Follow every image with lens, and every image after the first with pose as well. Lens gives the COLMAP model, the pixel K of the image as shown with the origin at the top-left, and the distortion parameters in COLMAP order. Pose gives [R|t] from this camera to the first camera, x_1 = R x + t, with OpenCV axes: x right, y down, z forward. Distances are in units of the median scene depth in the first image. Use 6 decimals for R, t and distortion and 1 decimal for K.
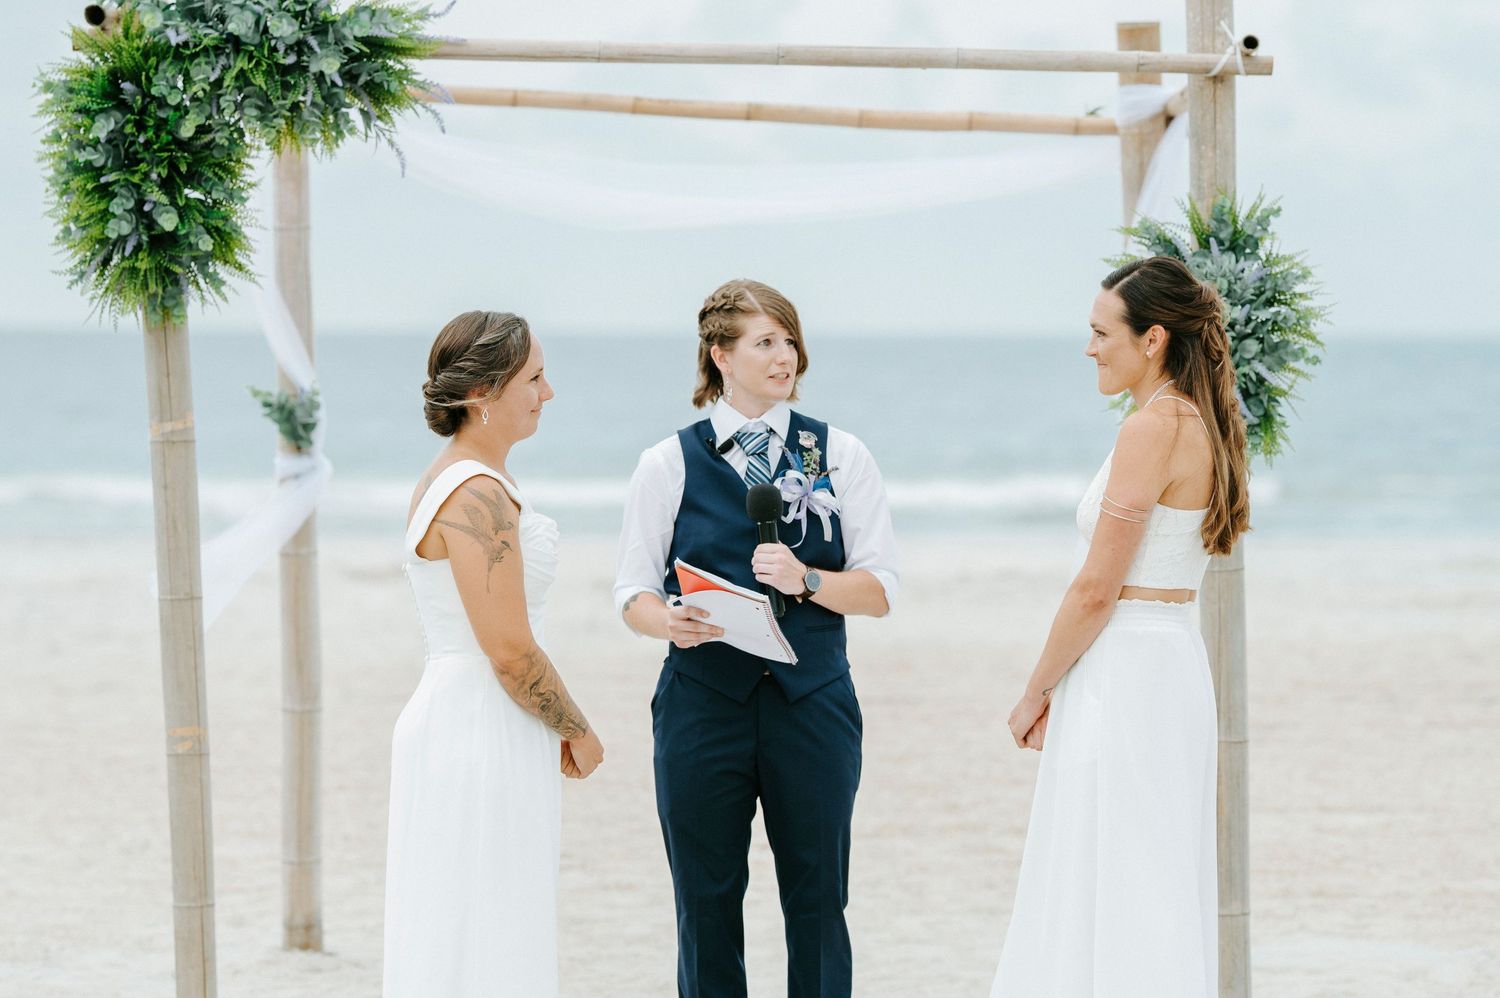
lens RADIAL K [[5776.1, 0, 756.1], [0, 5776.1, 463.6], [0, 0, 1]] dist [0.410314, 1.126525]
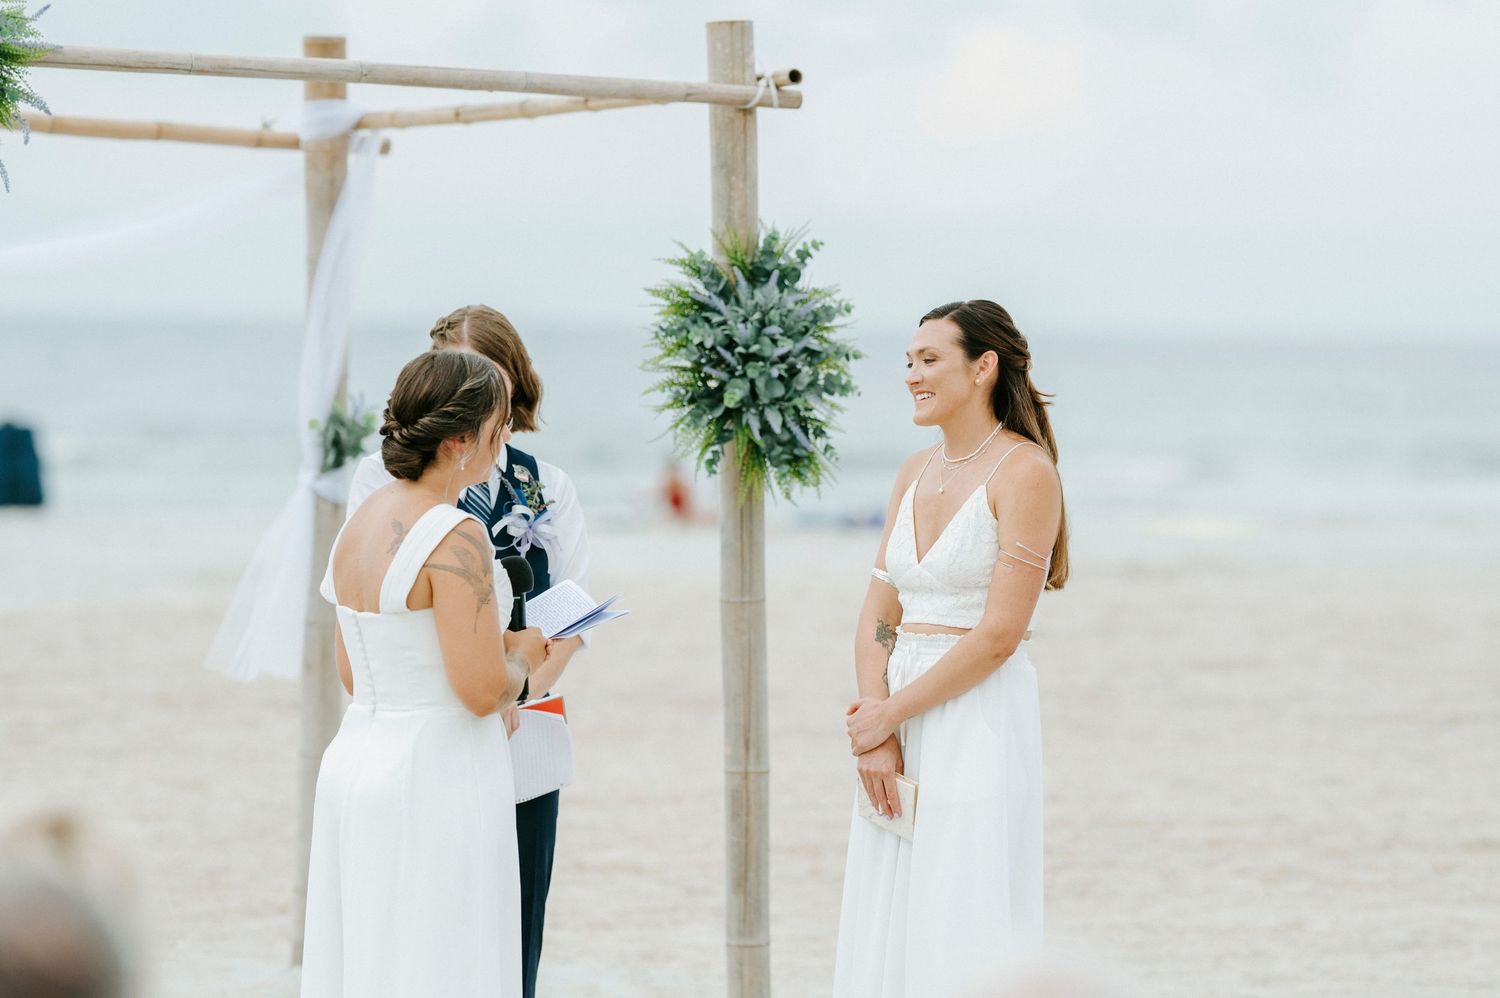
lens RADIAL K [[6065.2, 0, 748.8], [0, 6065.2, 414.1], [0, 0, 1]] dist [0.369038, 0.521754]
pose [[0.896917, 0.005158, 0.442169, -0.386832], [-0.003043, 0.999980, -0.005493, -0.008243], [-0.442189, 0.003581, 0.896915, 0.060464]]
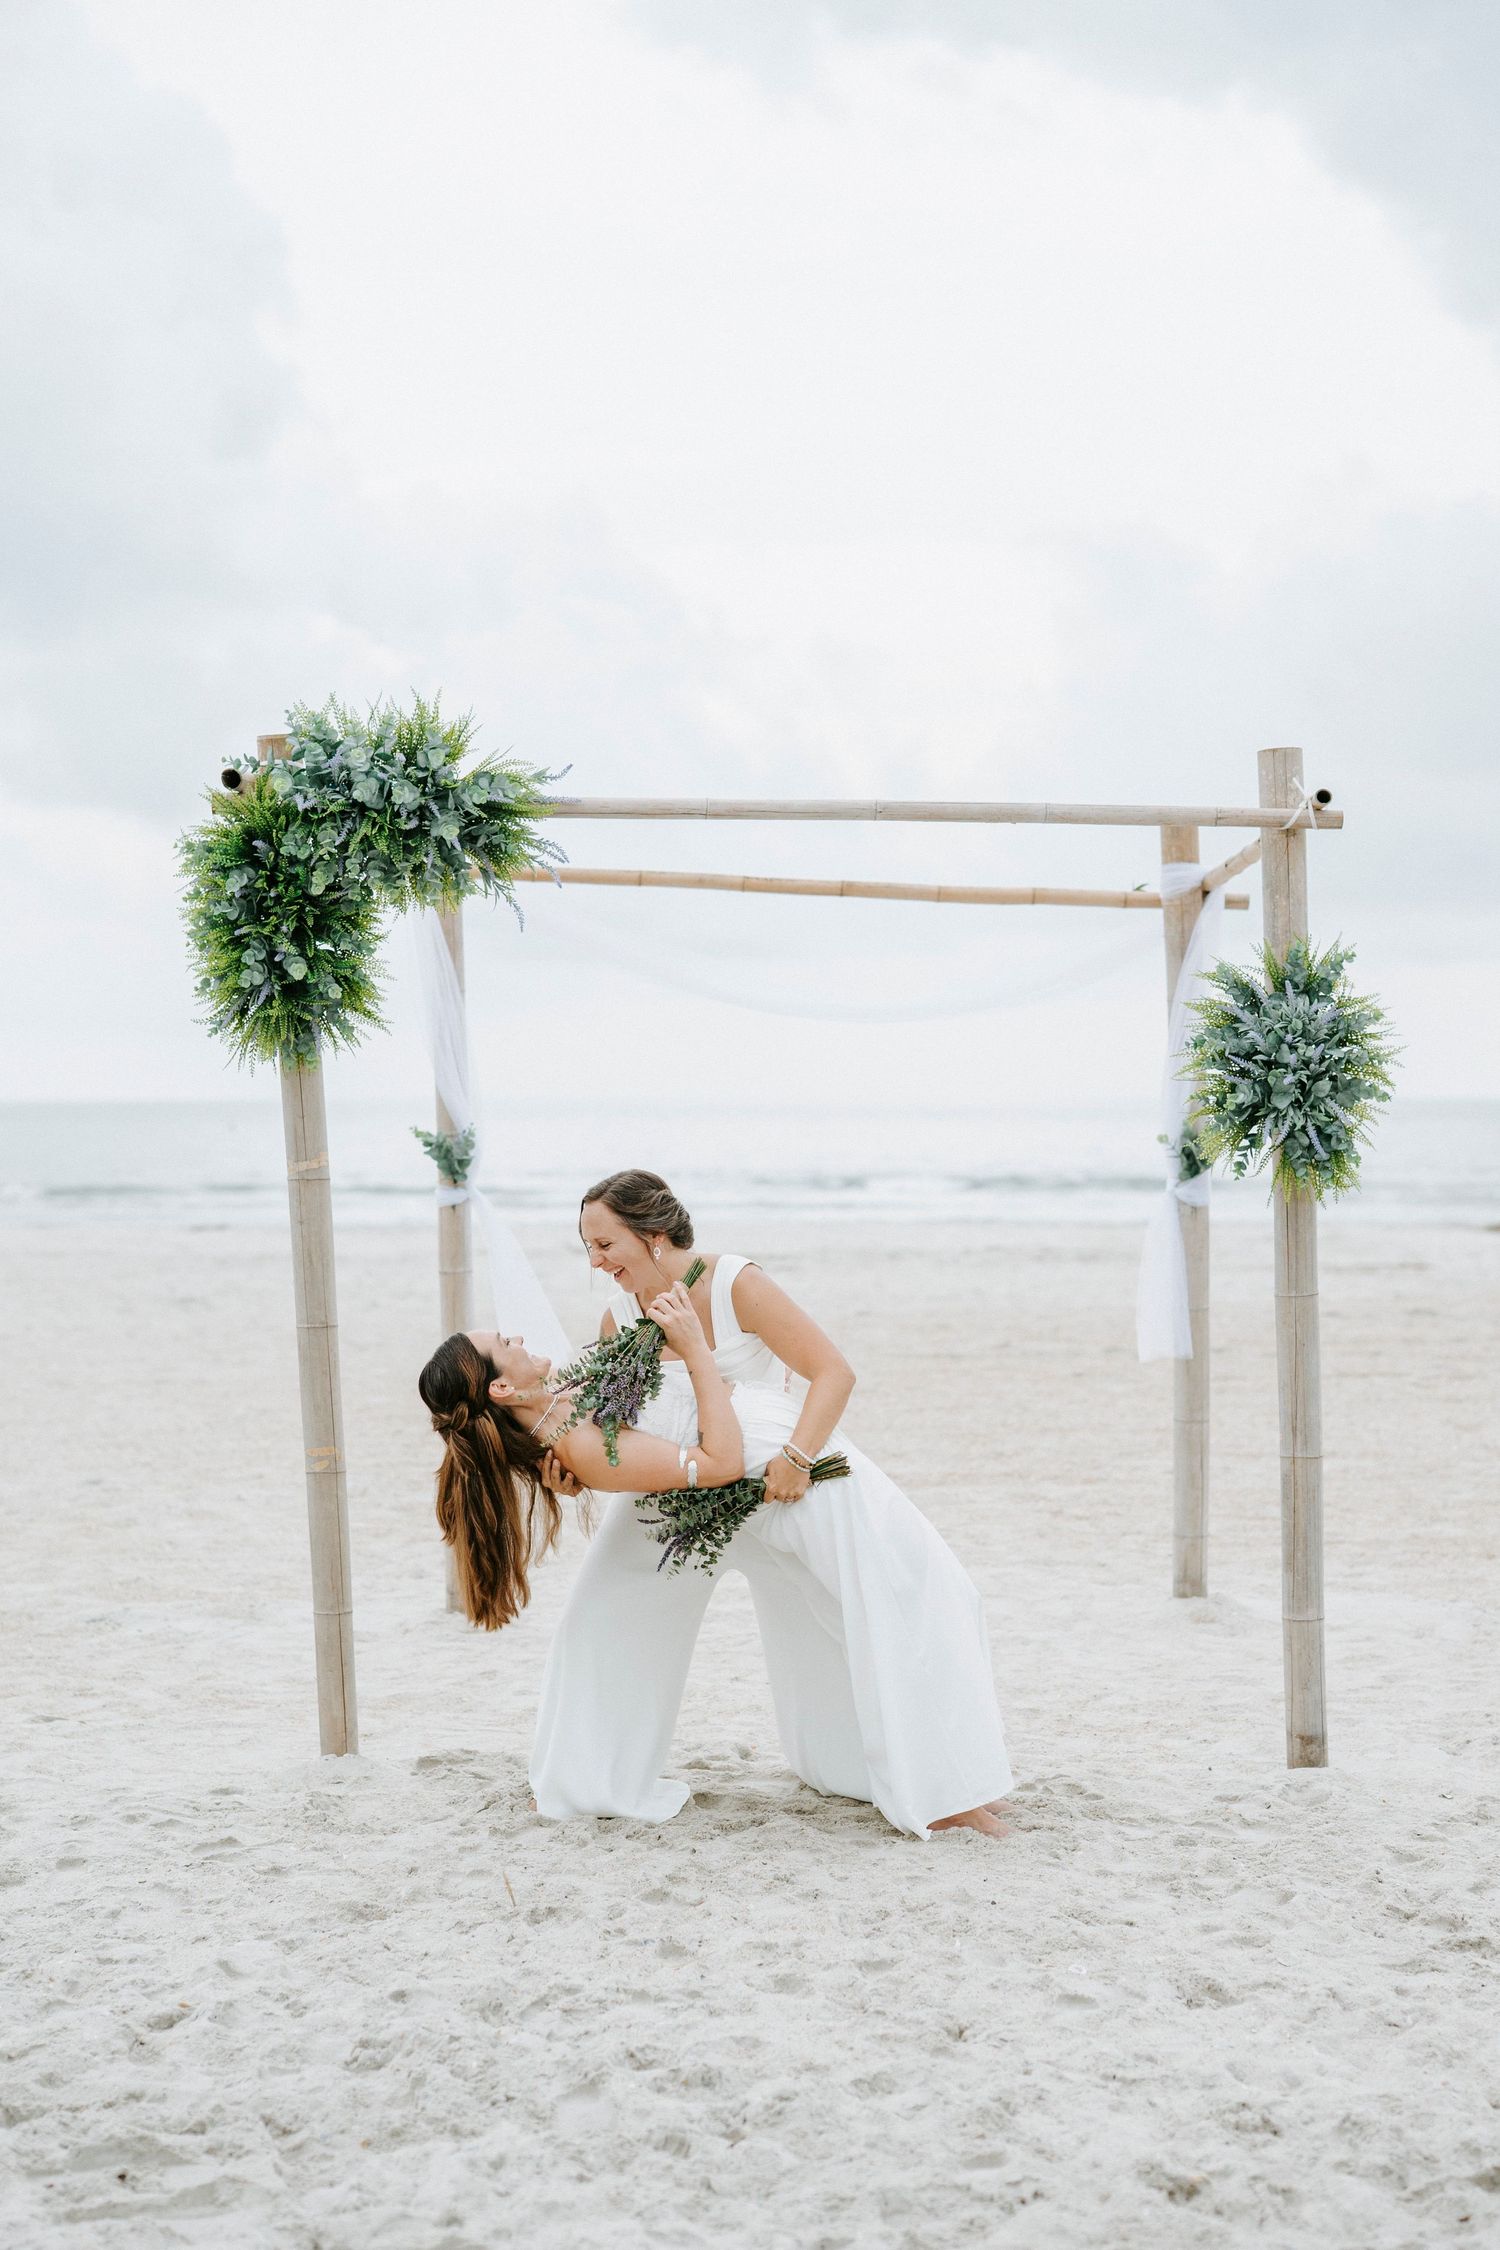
lens RADIAL K [[3467.9, 0, 710.2], [0, 3467.9, 1164.1], [0, 0, 1]] dist [-0.012921, 0.125022]
pose [[0.999386, -0.005503, -0.034617, -0.004765], [0.005382, 0.999979, -0.003573, -0.004006], [0.034636, 0.003385, 0.999394, 0.366975]]
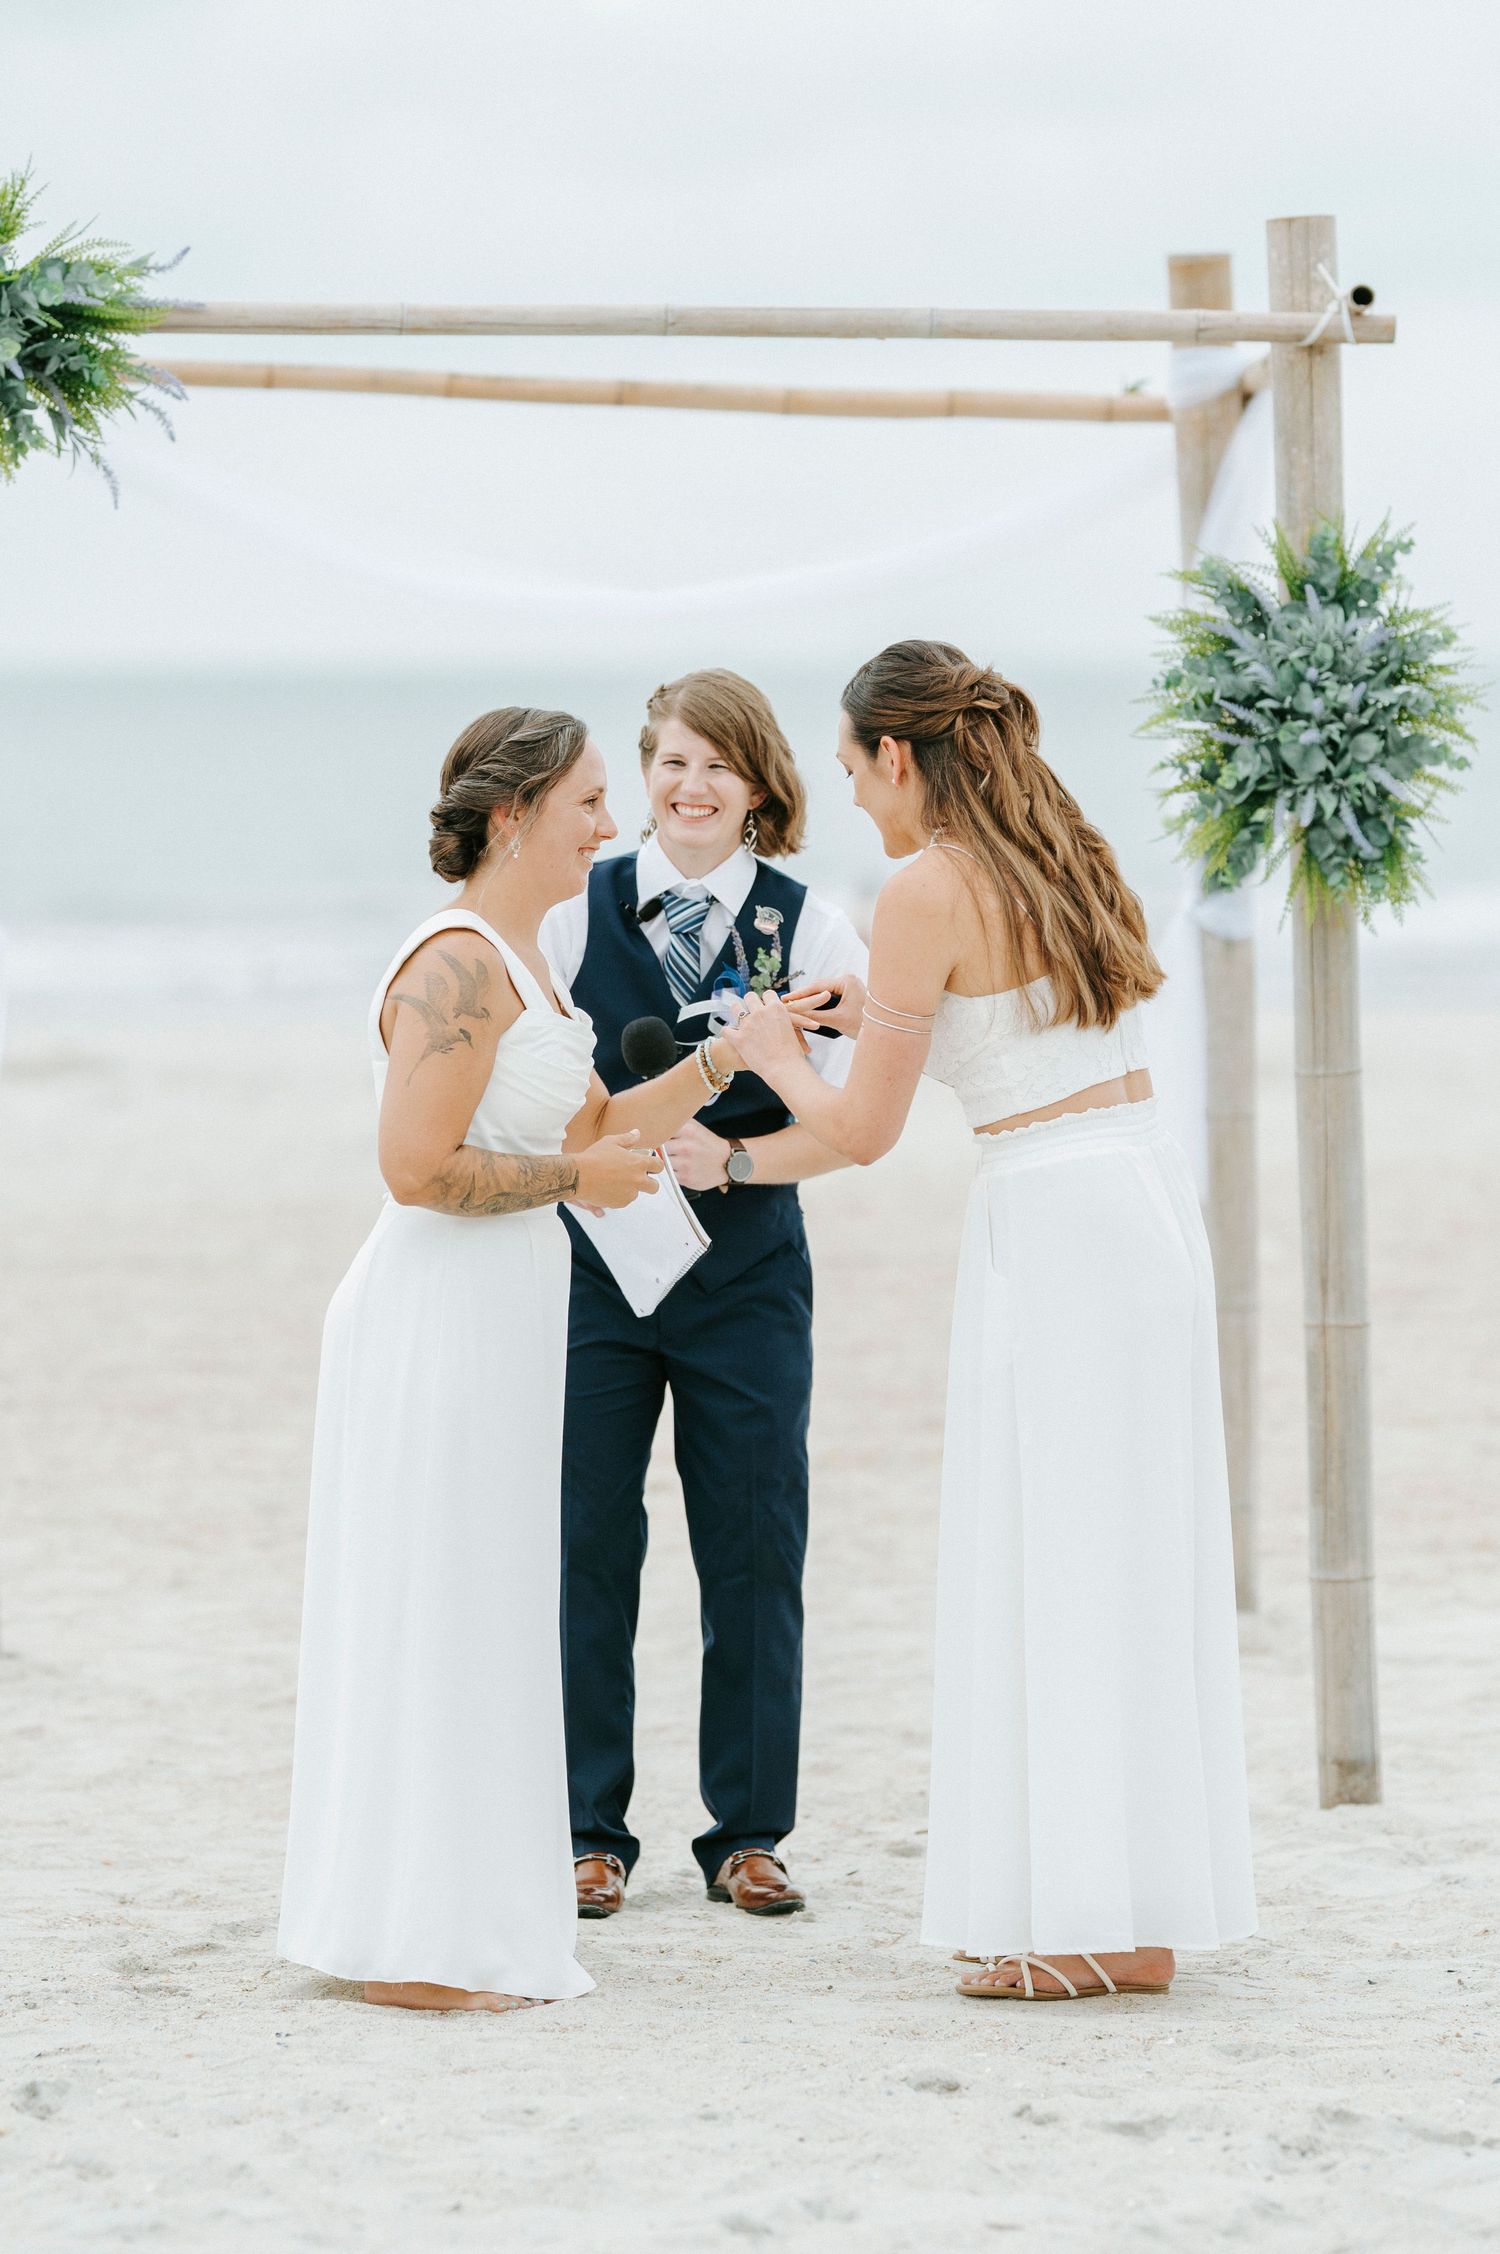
lens RADIAL K [[9114.0, 0, 742.4], [0, 9114.0, 1005.8], [0, 0, 1]] dist [0.369038, 0.521754]
pose [[0.999834, -0.012149, 0.013562, -0.002706], [0.011953, 0.999824, 0.014435, -0.005937], [-0.013735, -0.014271, 0.999804, -0.068496]]
